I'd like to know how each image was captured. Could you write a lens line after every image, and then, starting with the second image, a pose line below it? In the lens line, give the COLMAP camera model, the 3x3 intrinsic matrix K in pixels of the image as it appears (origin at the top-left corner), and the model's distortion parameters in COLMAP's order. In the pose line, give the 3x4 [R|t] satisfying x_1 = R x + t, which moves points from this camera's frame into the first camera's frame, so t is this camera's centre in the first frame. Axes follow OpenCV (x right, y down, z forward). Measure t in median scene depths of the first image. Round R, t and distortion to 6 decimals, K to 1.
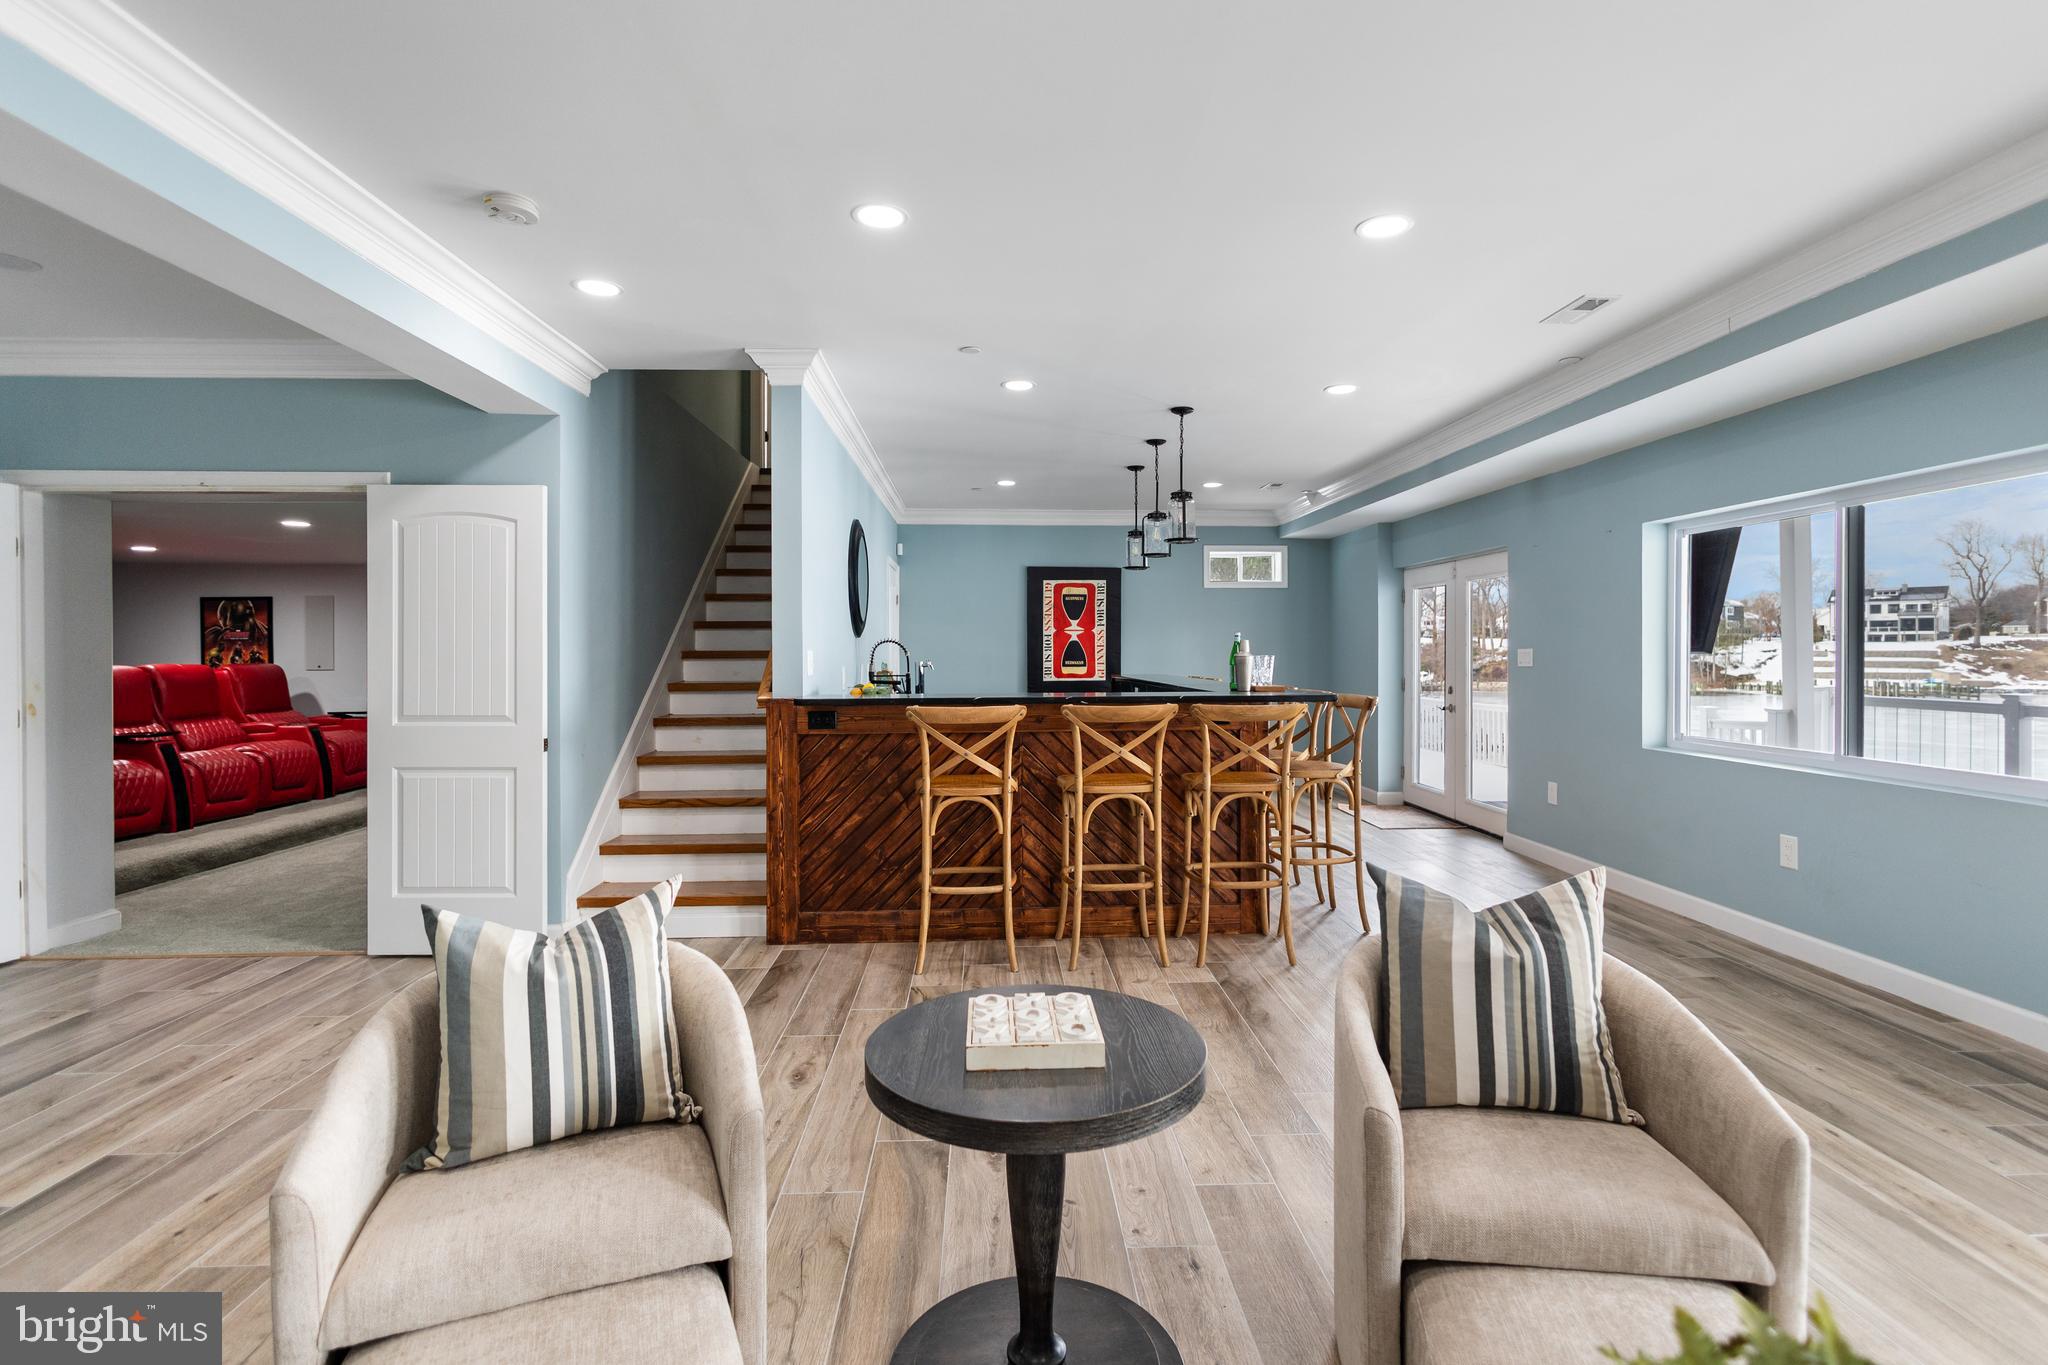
lens RADIAL K [[953.8, 0, 1021.4], [0, 953.8, 656.8], [0, 0, 1]] dist [-0.000589, 0.000064]
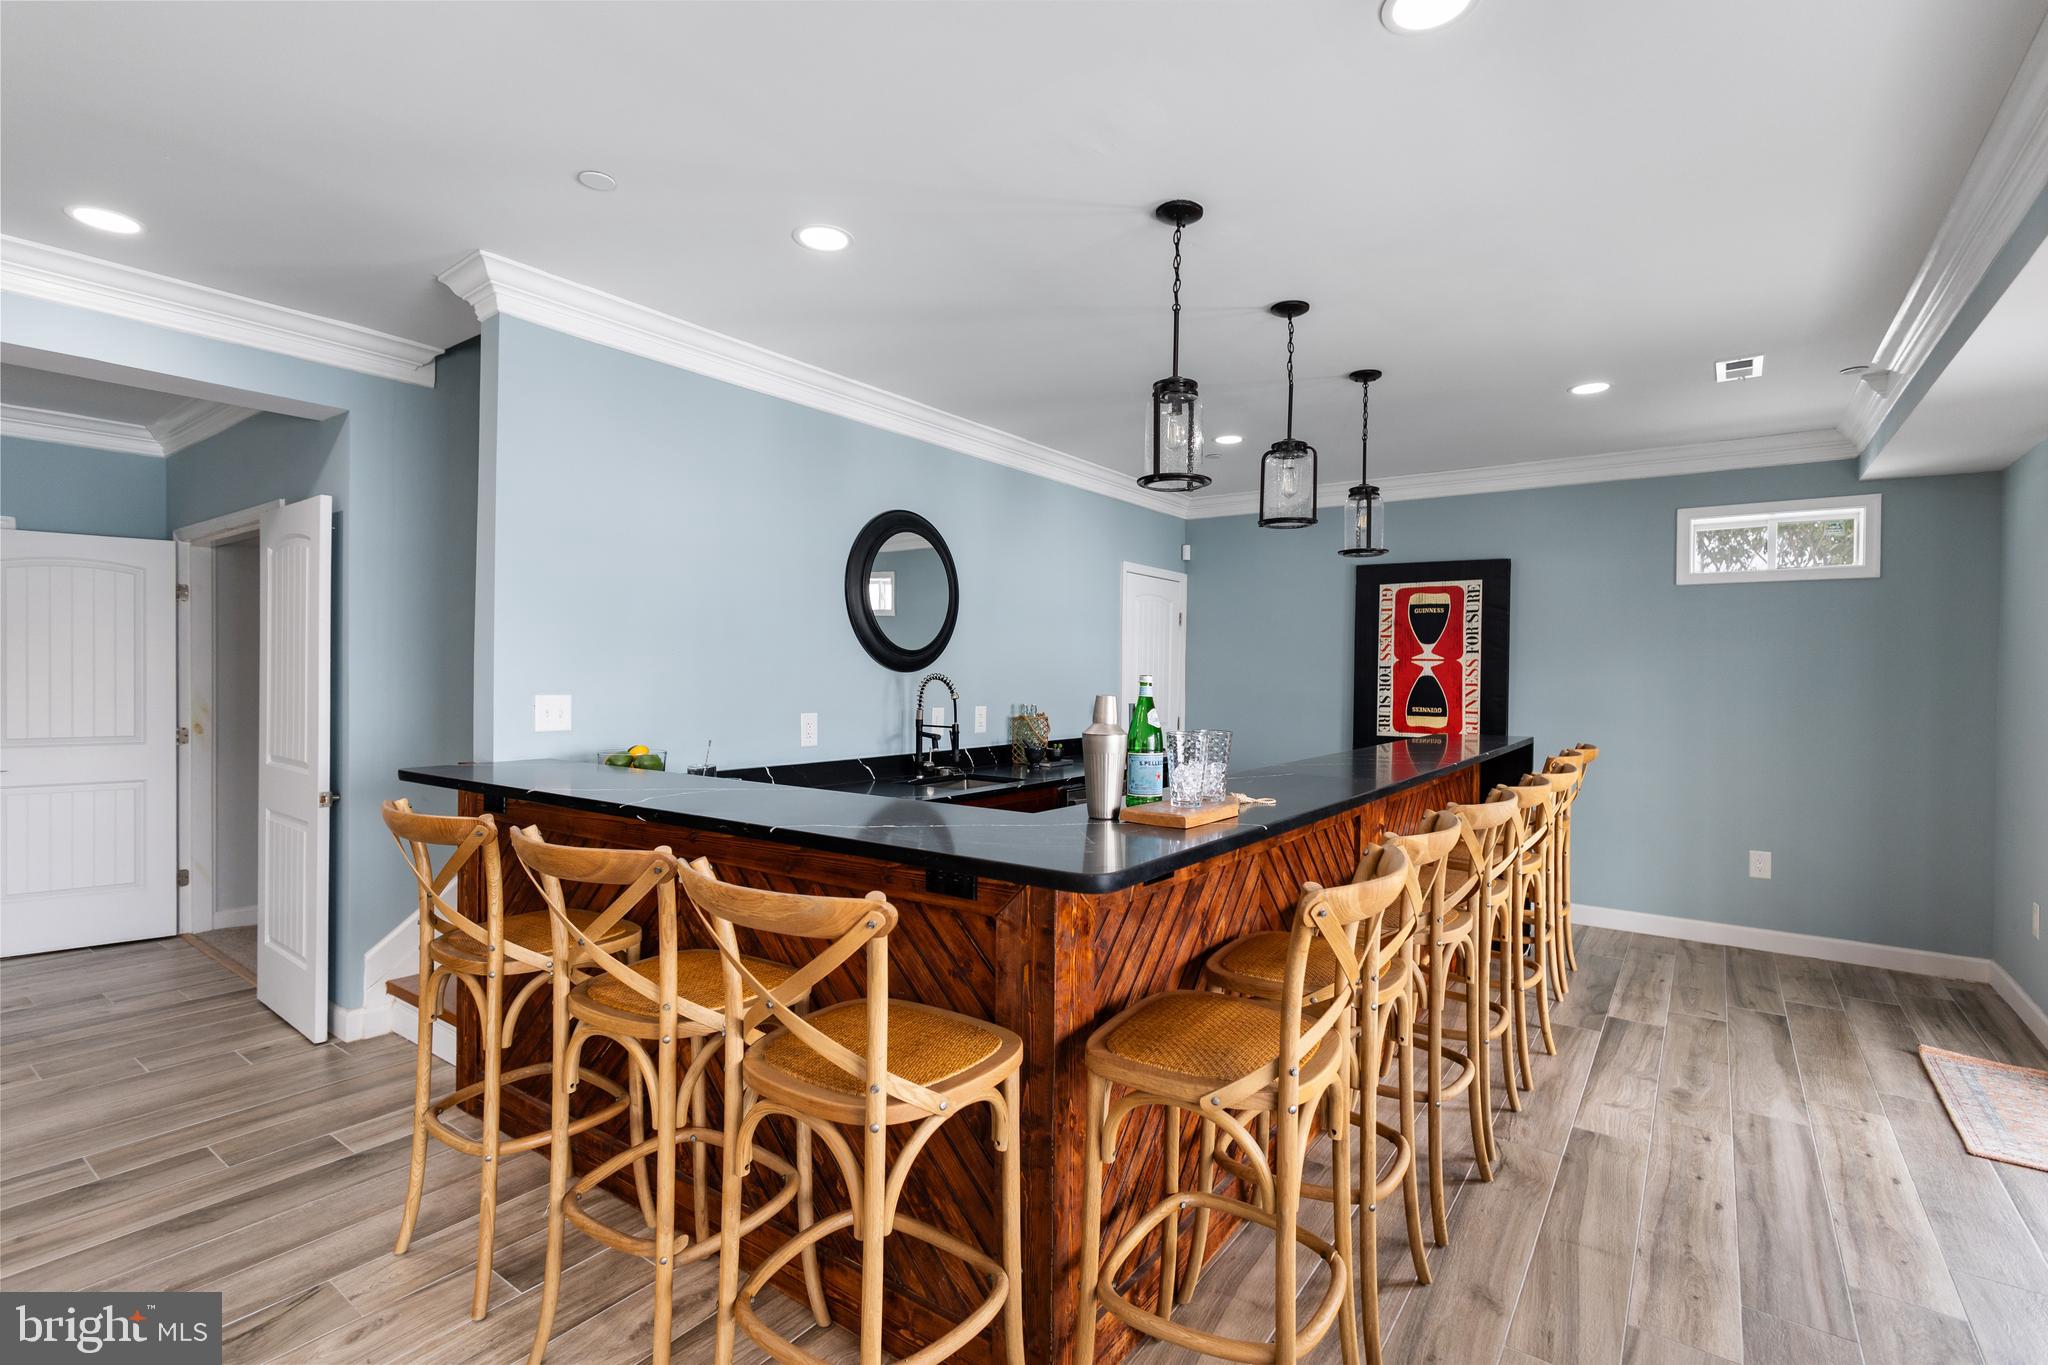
lens RADIAL K [[934.3, 0, 1024.0], [0, 934.3, 682.5], [0, 0, 1]] dist [0.000962, 0.000229]
pose [[0.787482, 0.016982, -0.616104, 0.230543], [-0.015838, 0.999848, 0.007317, -0.012697], [0.616134, 0.003996, 0.787631, 0.332509]]
